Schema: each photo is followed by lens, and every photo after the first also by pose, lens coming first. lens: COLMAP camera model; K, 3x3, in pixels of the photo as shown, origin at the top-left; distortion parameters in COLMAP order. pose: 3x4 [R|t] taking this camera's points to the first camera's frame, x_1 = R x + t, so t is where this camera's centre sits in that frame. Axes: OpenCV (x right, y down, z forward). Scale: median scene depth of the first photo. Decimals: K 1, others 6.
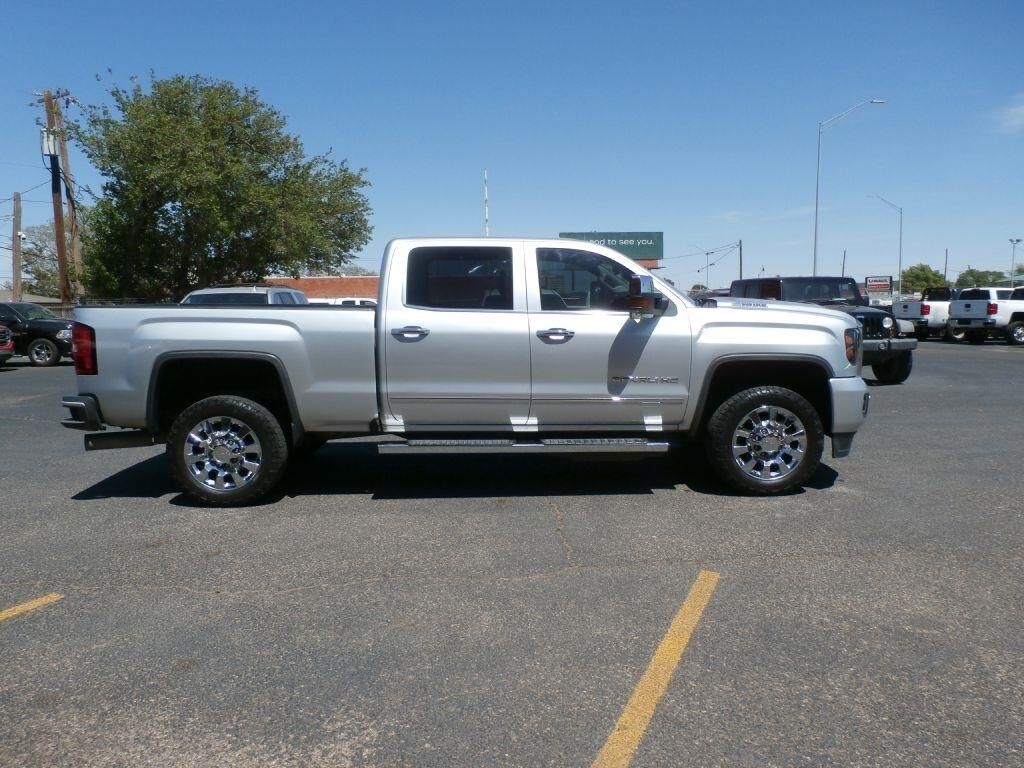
lens RADIAL K [[769.0, 0, 512.0], [0, 769.0, 384.0], [0, 0, 1]] dist [-0.027658, 0.016182]
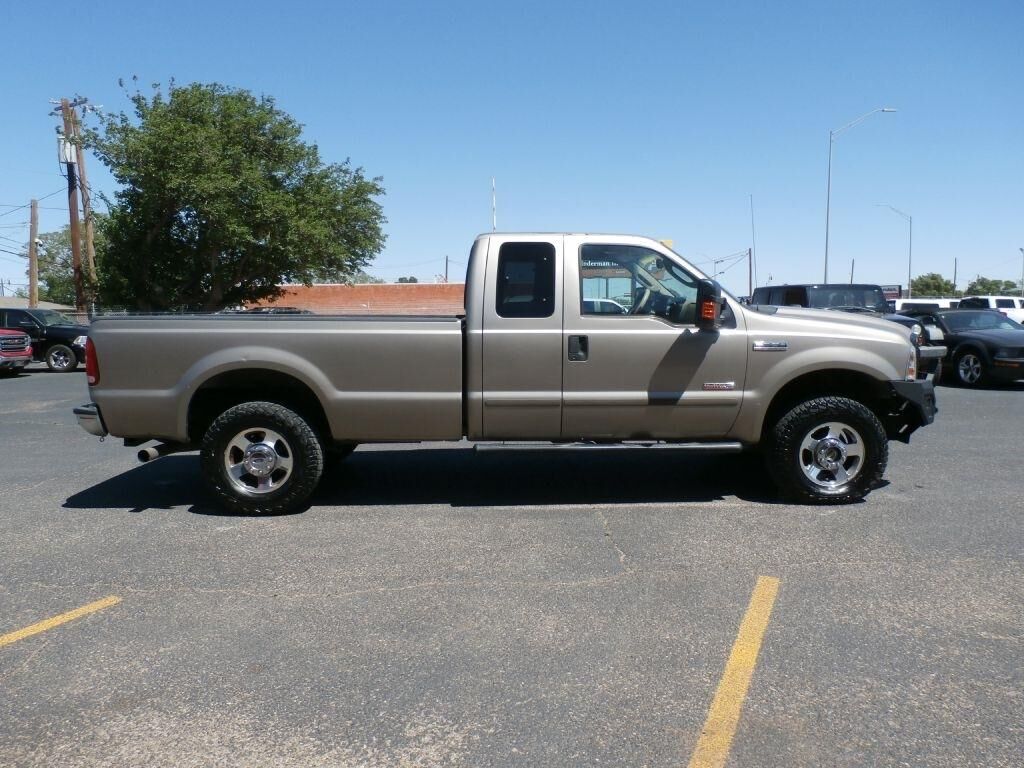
lens RADIAL K [[769.0, 0, 512.0], [0, 769.0, 384.0], [0, 0, 1]] dist [-0.027658, 0.016182]
pose [[0.999969, 0.002751, -0.007322, -0.059745], [-0.002829, 0.999939, -0.010708, 0.005770], [0.007292, 0.010728, 0.999916, 0.003510]]
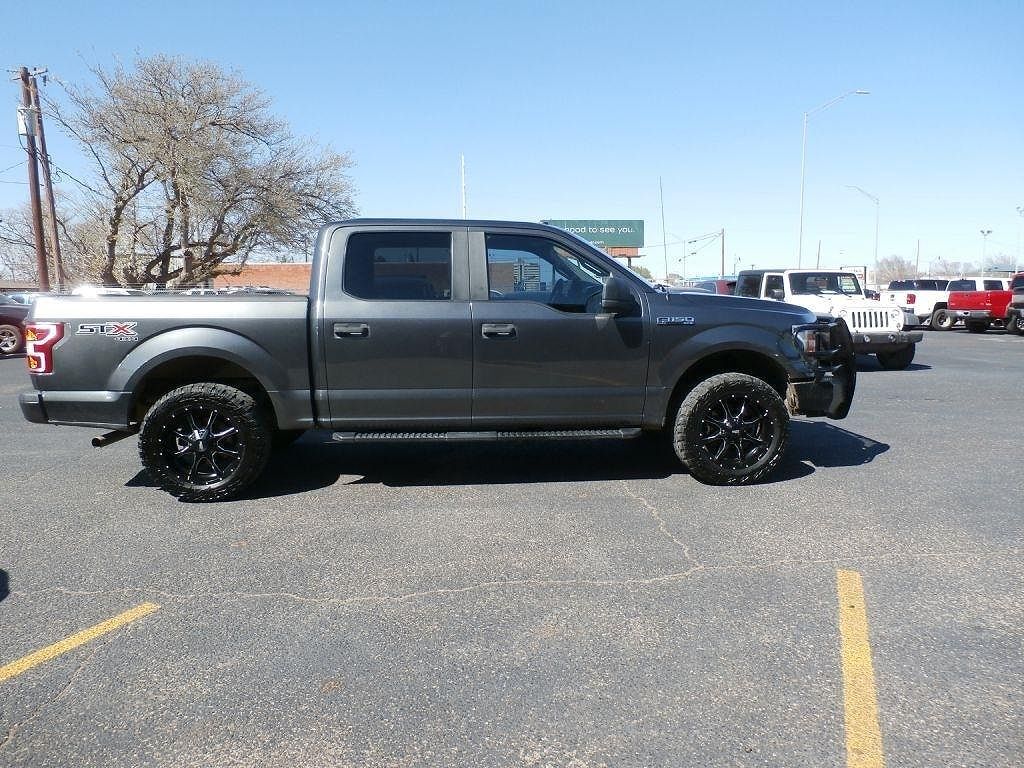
lens RADIAL K [[769.0, 0, 512.0], [0, 769.0, 384.0], [0, 0, 1]] dist [-0.027658, 0.016182]
pose [[0.999330, 0.000473, 0.036603, -0.168676], [-0.001031, 0.999884, 0.015228, -0.000155], [-0.036592, -0.015255, 0.999214, 0.066914]]
